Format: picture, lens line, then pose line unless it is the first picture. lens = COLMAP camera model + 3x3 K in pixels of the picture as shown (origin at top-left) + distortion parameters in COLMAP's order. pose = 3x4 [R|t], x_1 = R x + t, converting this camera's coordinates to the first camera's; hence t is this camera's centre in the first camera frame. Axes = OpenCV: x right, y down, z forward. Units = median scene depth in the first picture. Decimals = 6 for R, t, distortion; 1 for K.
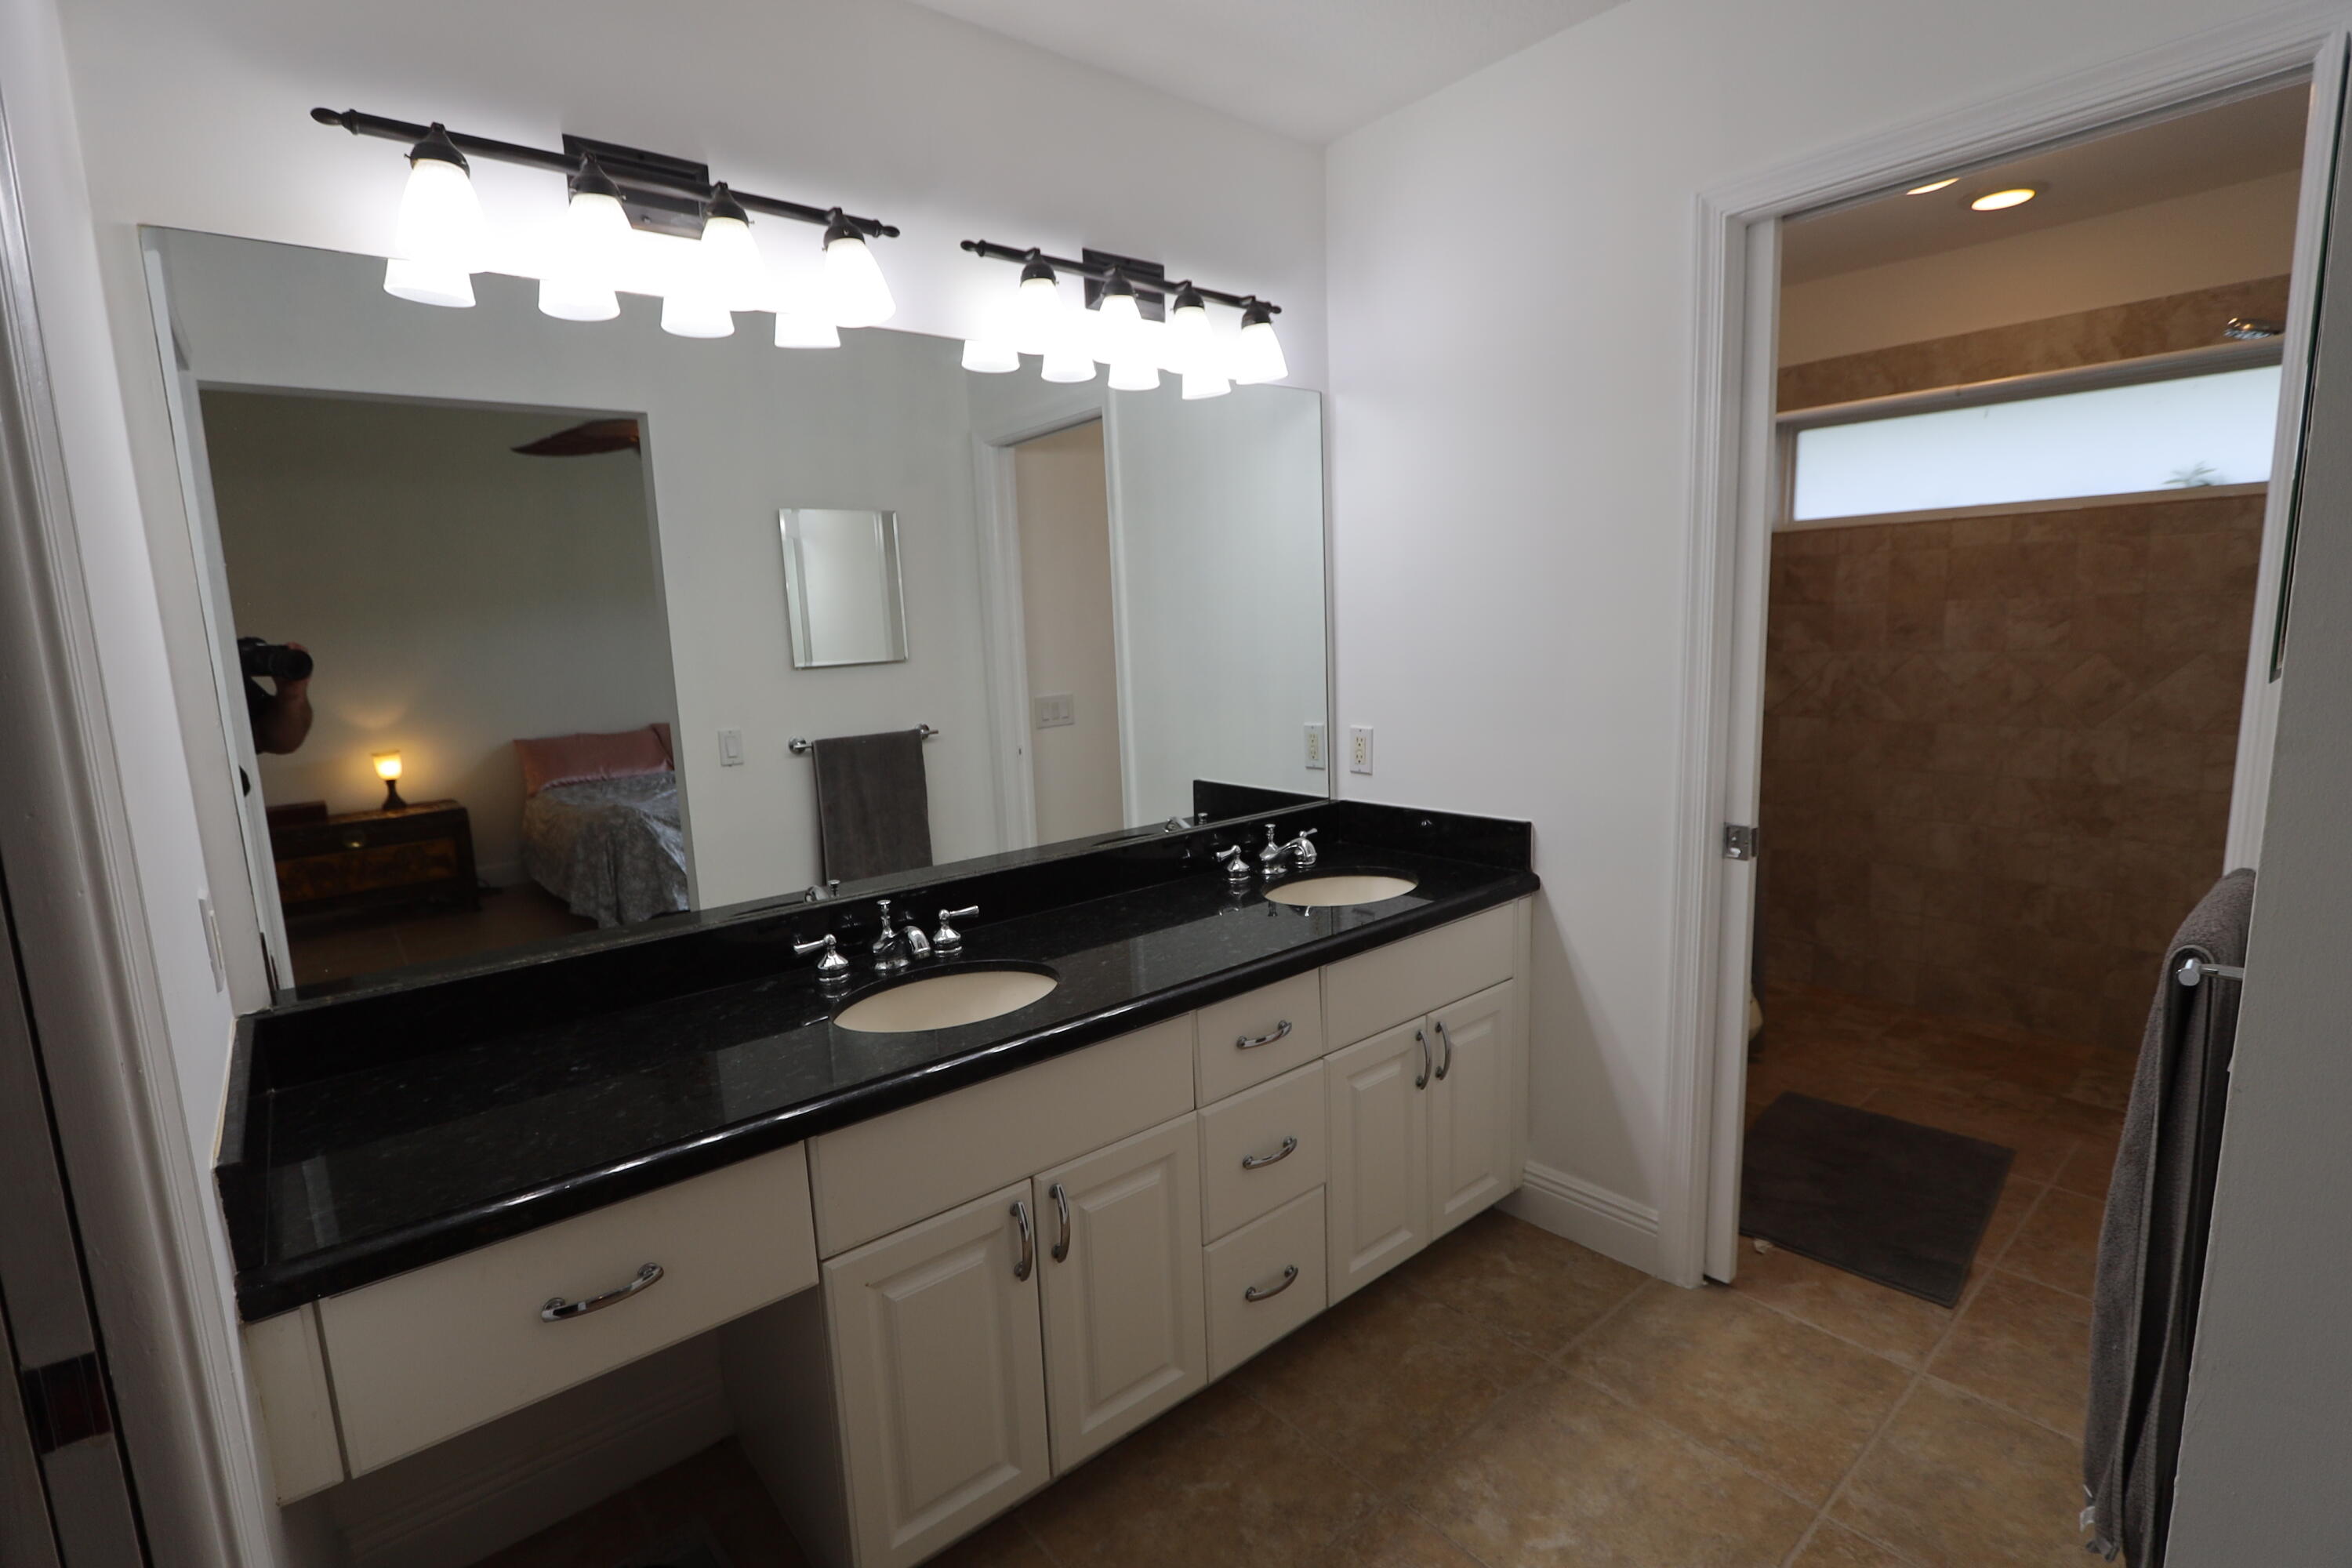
lens RADIAL K [[1074.4, 0, 1182.7], [0, 1074.4, 789.7], [0, 0, 1]] dist [-0.013262, -0.000054]
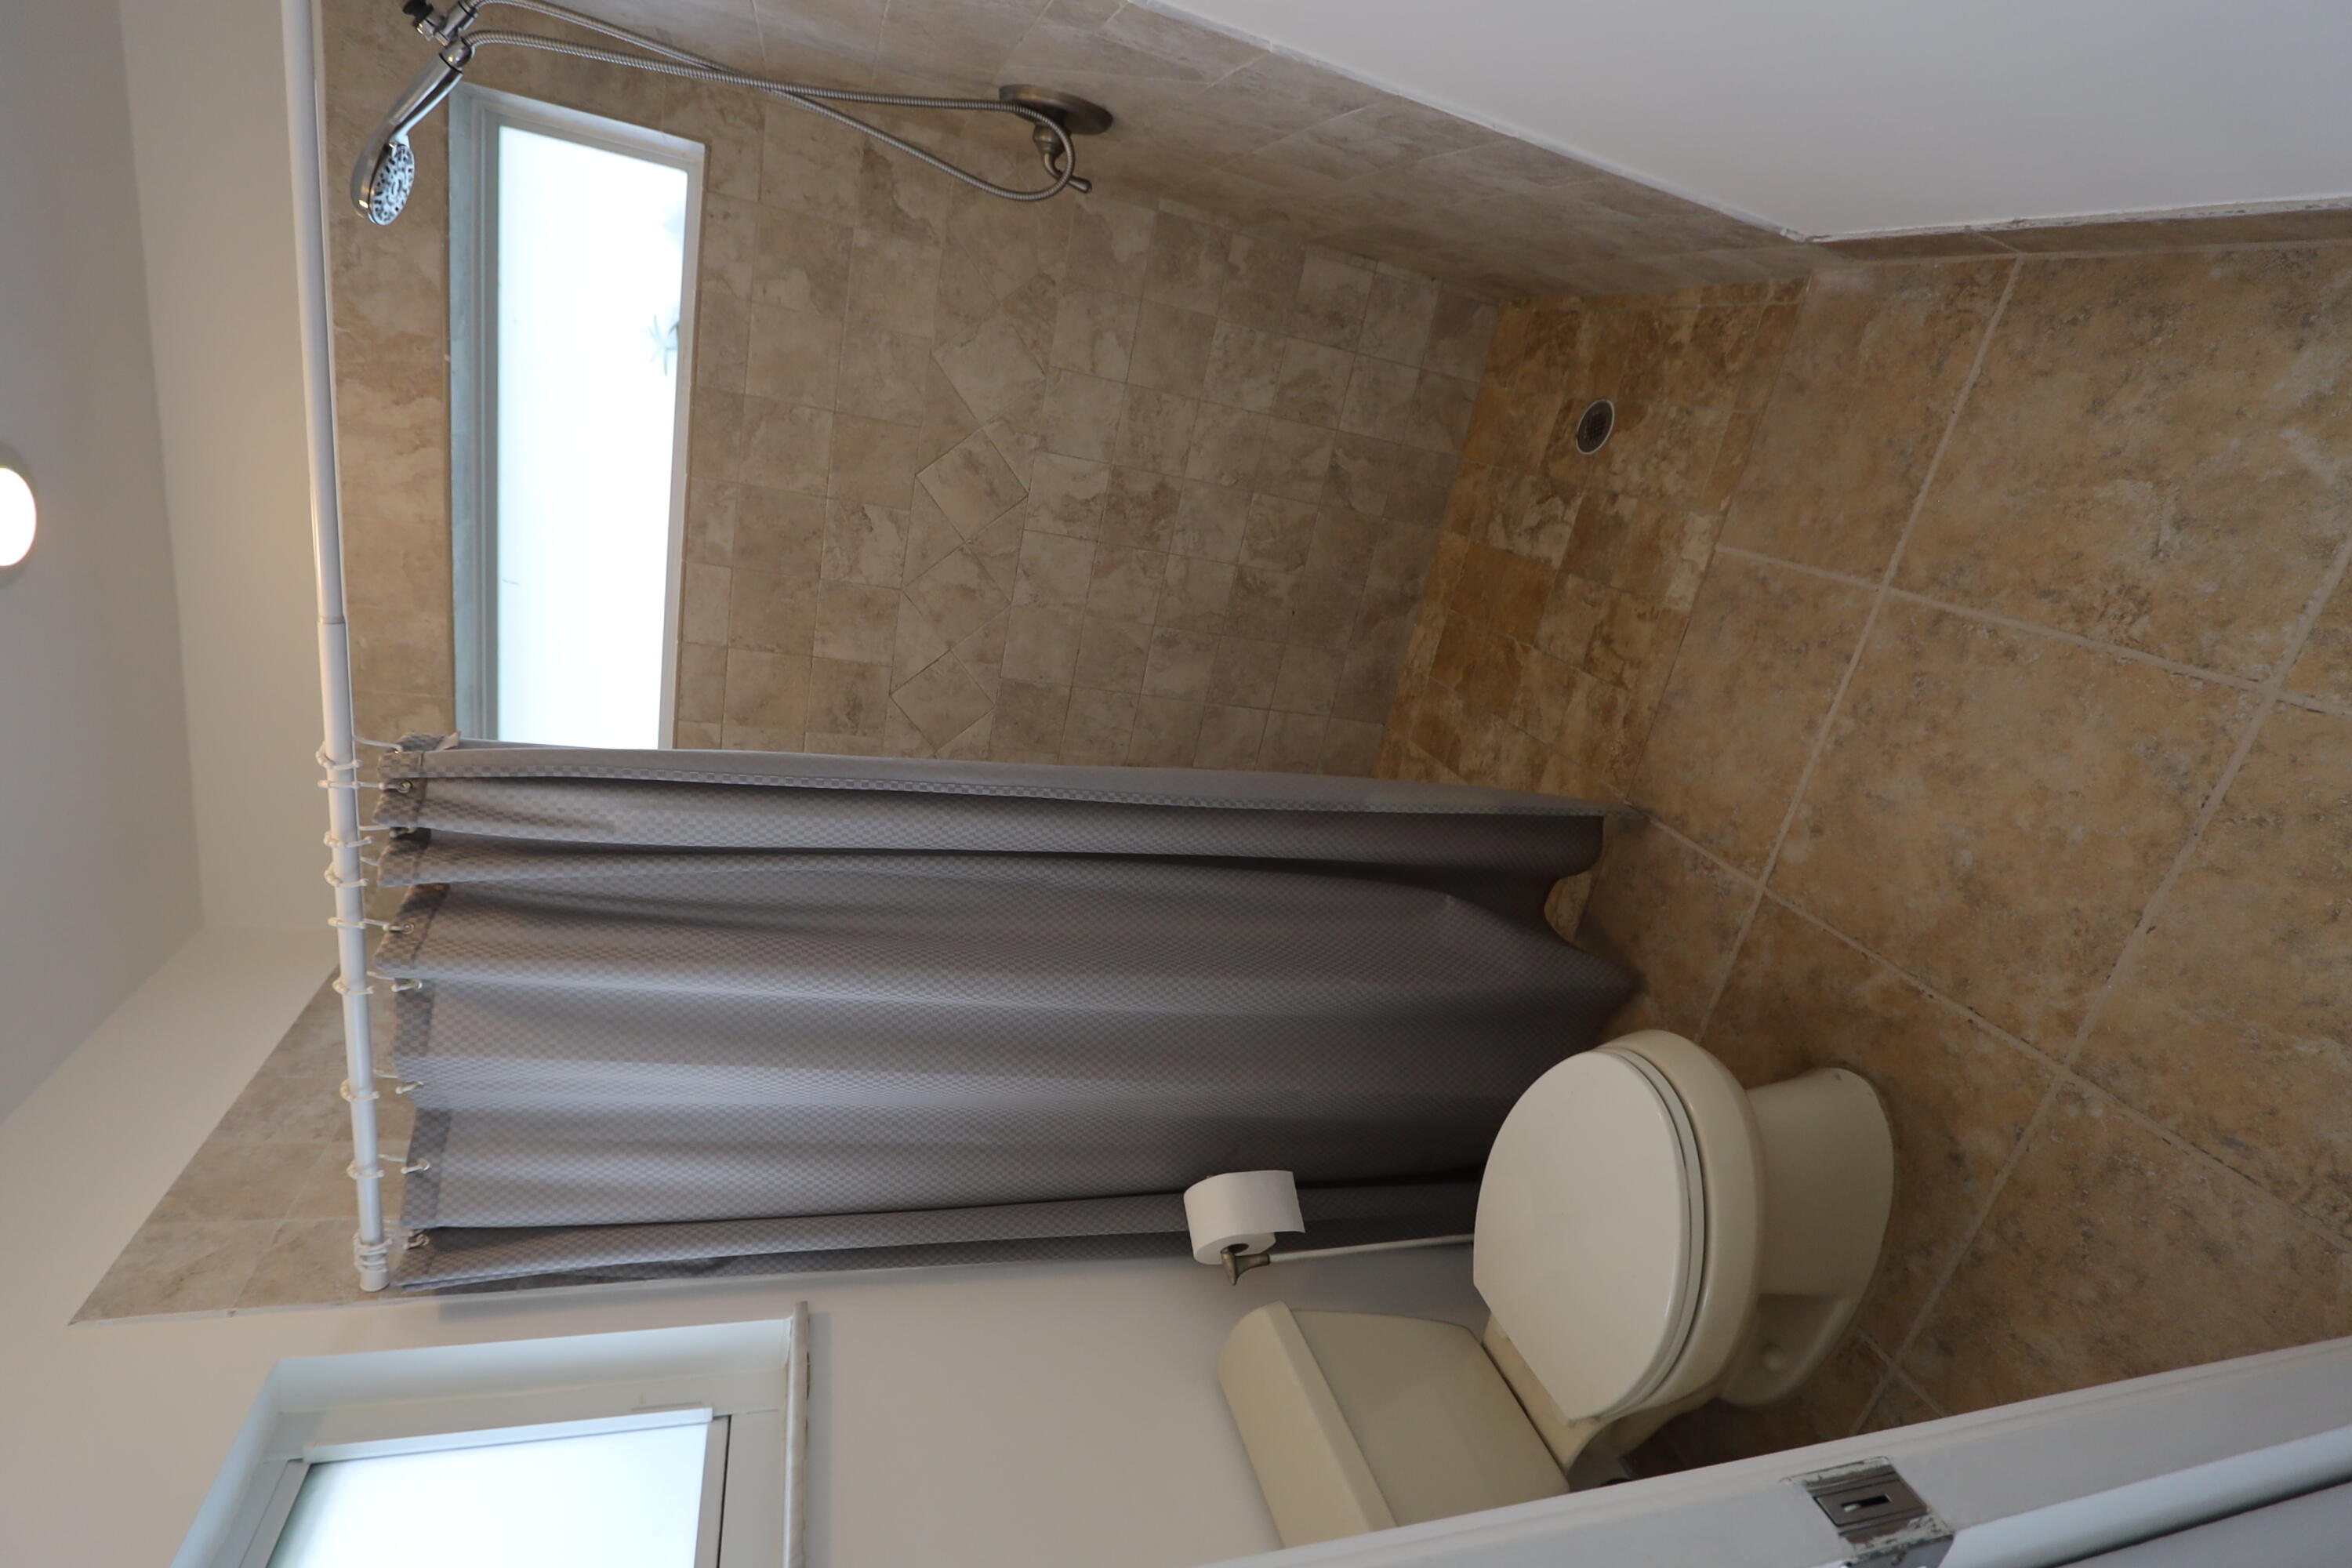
lens RADIAL K [[1075.8, 0, 1167.5], [0, 1075.8, 784.3], [0, 0, 1]] dist [-0.012822, 0.000091]
pose [[-0.059257, -0.879642, 0.471931, 0.347786], [0.979451, 0.040066, 0.197663, -0.098211], [-0.192781, 0.473946, 0.859192, 0.463651]]
